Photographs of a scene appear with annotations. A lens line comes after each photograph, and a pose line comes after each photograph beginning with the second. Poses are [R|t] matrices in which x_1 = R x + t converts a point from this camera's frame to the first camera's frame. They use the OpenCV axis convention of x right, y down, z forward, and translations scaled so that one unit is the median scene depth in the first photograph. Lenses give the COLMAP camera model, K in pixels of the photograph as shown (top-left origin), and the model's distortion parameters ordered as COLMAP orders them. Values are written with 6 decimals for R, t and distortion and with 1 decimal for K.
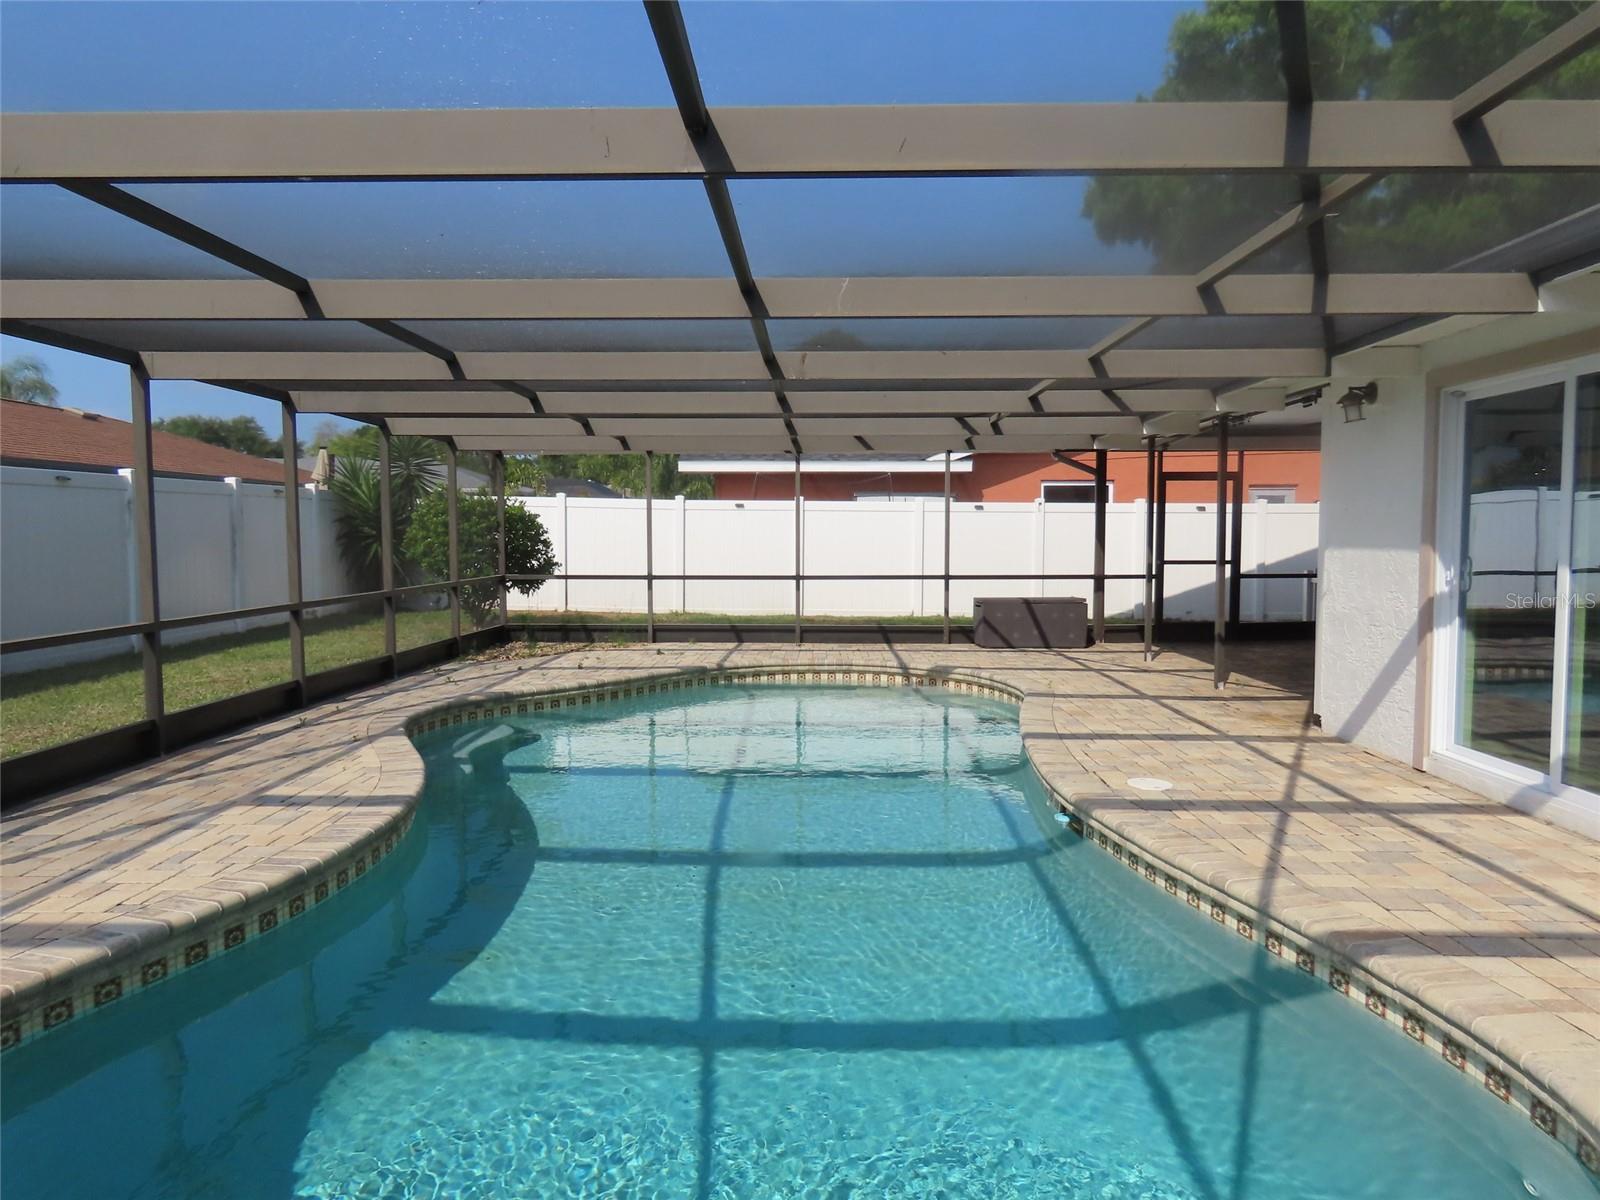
lens RADIAL K [[1019.5, 0, 814.9], [0, 1019.5, 586.9], [0, 0, 1]] dist [-0.009871, 0.008805]
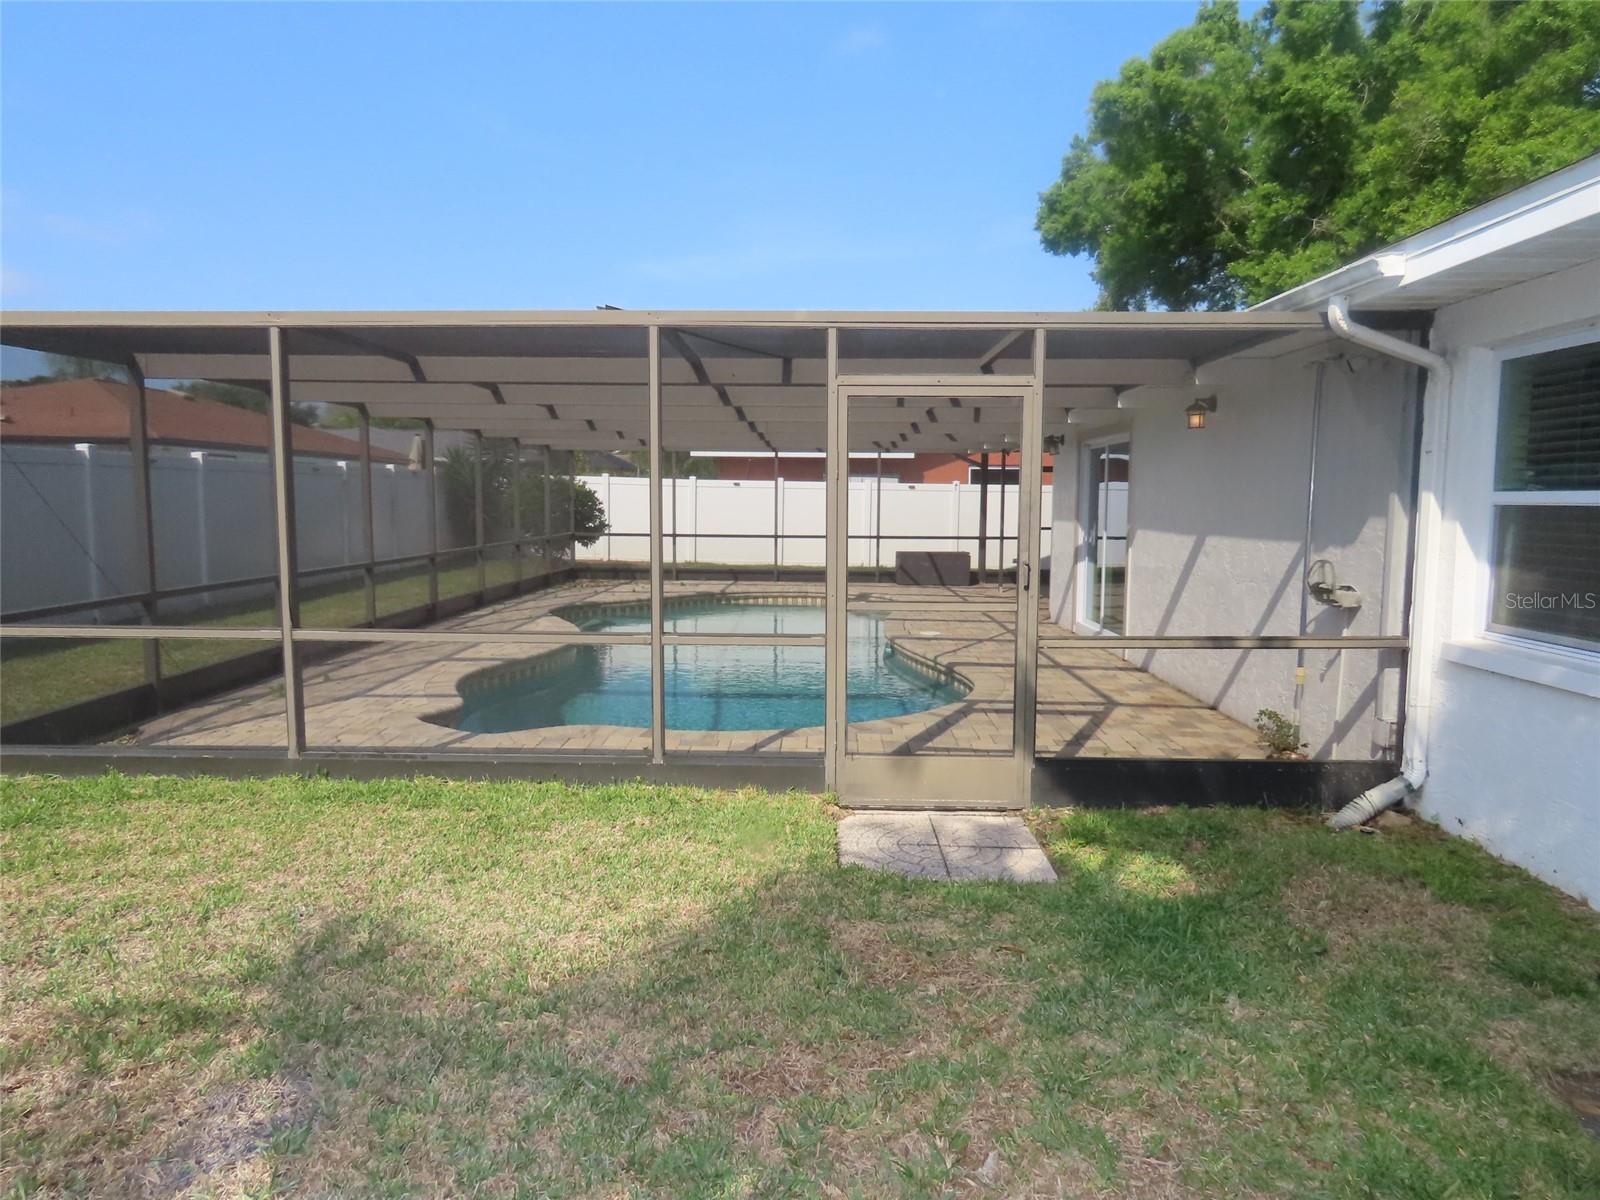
lens RADIAL K [[1019.5, 0, 810.1], [0, 1019.5, 601.0], [0, 0, 1]] dist [-0.009871, 0.008805]
pose [[0.999947, 0.010188, -0.001685, 0.034727], [-0.010098, 0.998847, 0.046929, 0.013518], [0.002161, -0.046910, 0.998897, -0.445126]]
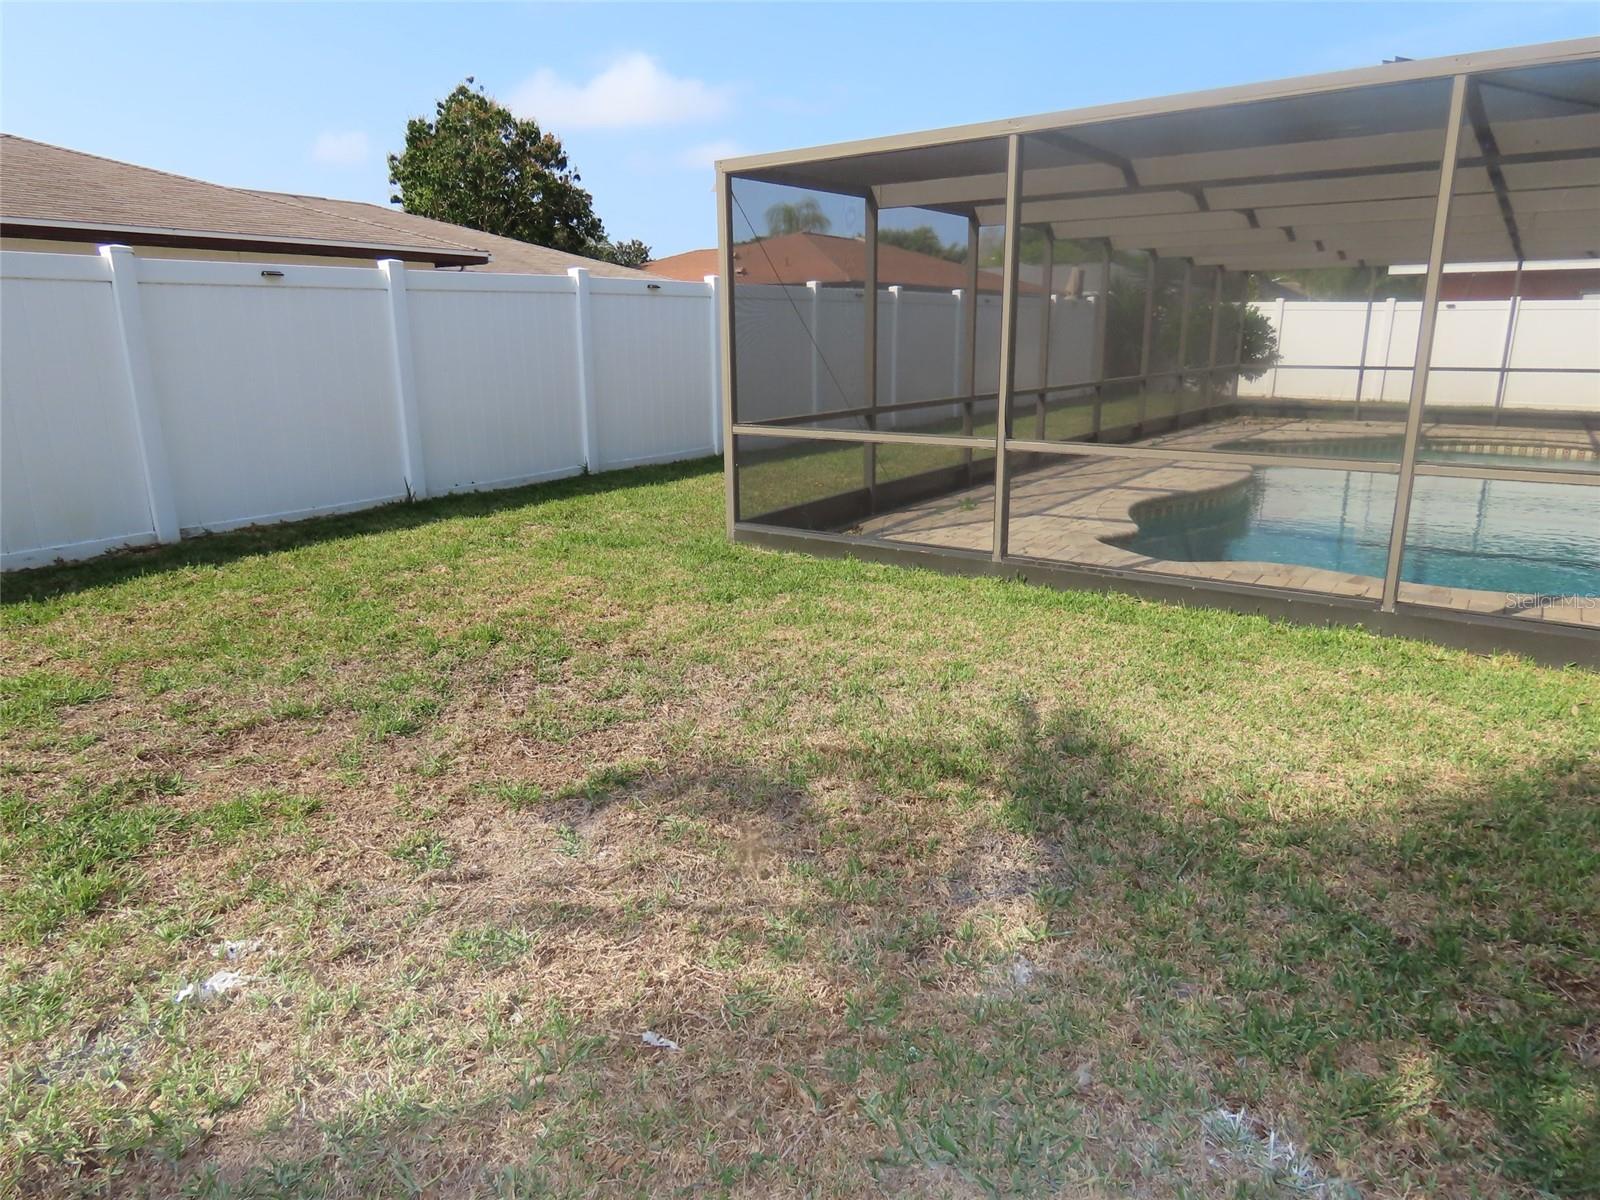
lens RADIAL K [[1019.5, 0, 796.4], [0, 1019.5, 604.9], [0, 0, 1]] dist [-0.009871, 0.008805]
pose [[0.820726, 0.140949, -0.553663, 0.001751], [-0.023893, 0.976710, 0.213229, 0.024670], [0.570822, -0.161774, 0.804979, -0.444746]]
